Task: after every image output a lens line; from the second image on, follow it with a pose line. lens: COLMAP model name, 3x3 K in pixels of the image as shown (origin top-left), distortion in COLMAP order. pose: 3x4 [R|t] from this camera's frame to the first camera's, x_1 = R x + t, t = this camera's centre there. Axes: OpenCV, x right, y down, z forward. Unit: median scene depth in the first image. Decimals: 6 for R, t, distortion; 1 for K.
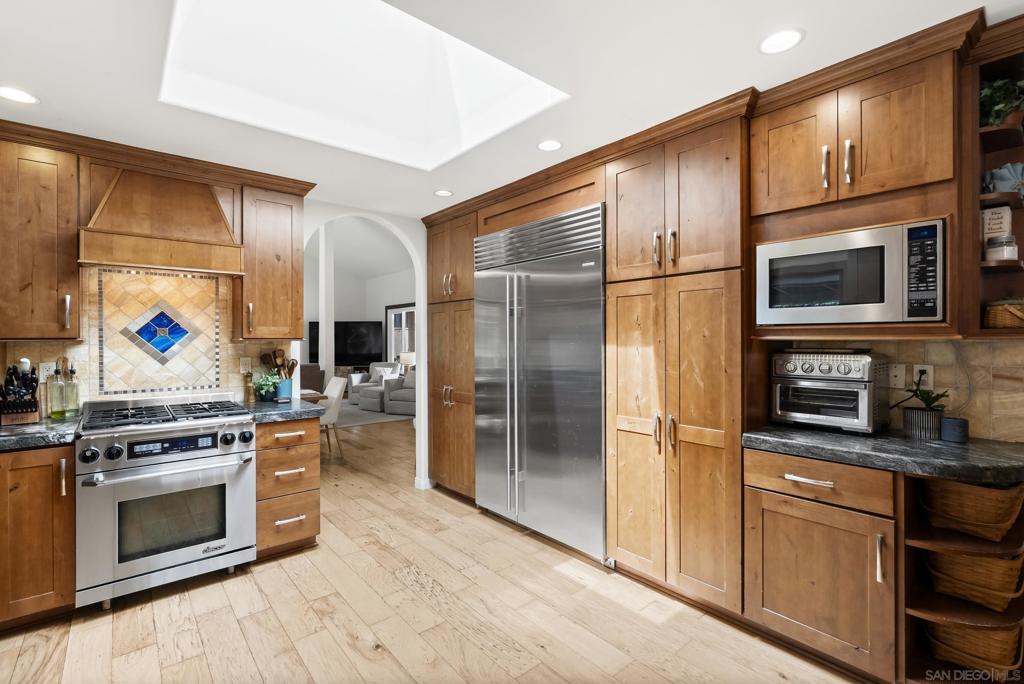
lens RADIAL K [[465.2, 0, 512.8], [0, 465.2, 340.8], [0, 0, 1]] dist [-0.004154, 0.000887]
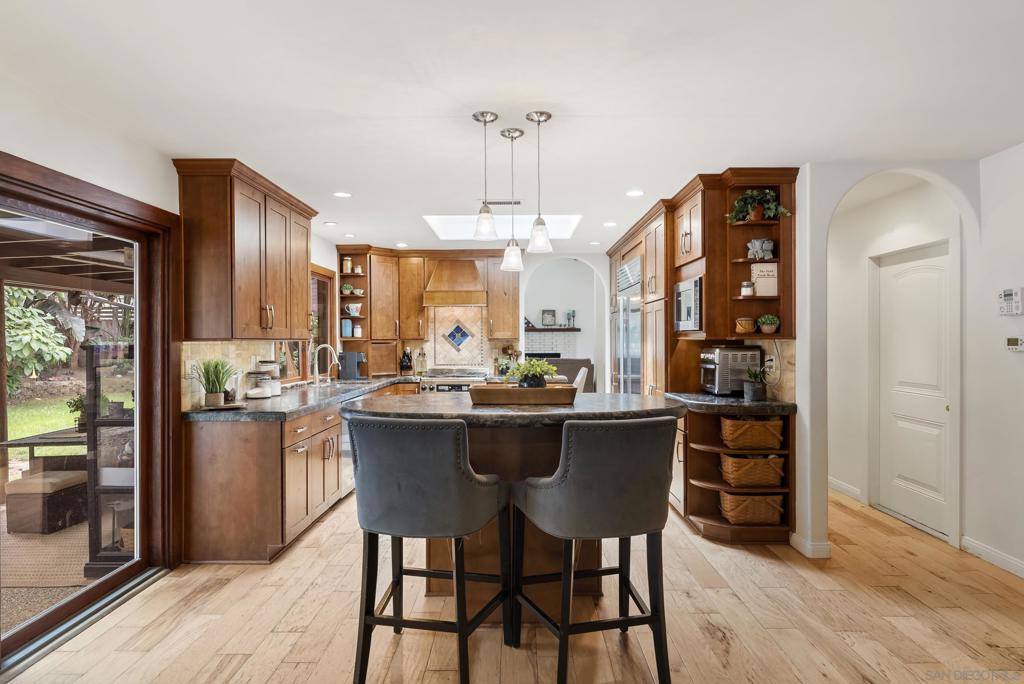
lens RADIAL K [[588.4, 0, 512.4], [0, 588.4, 340.9], [0, 0, 1]] dist [-0.001914, -0.000010]
pose [[0.755366, -0.001216, -0.655302, 1.161059], [0.000298, 0.999999, -0.001512, 0.008141], [0.655303, 0.000947, 0.755365, -0.810253]]
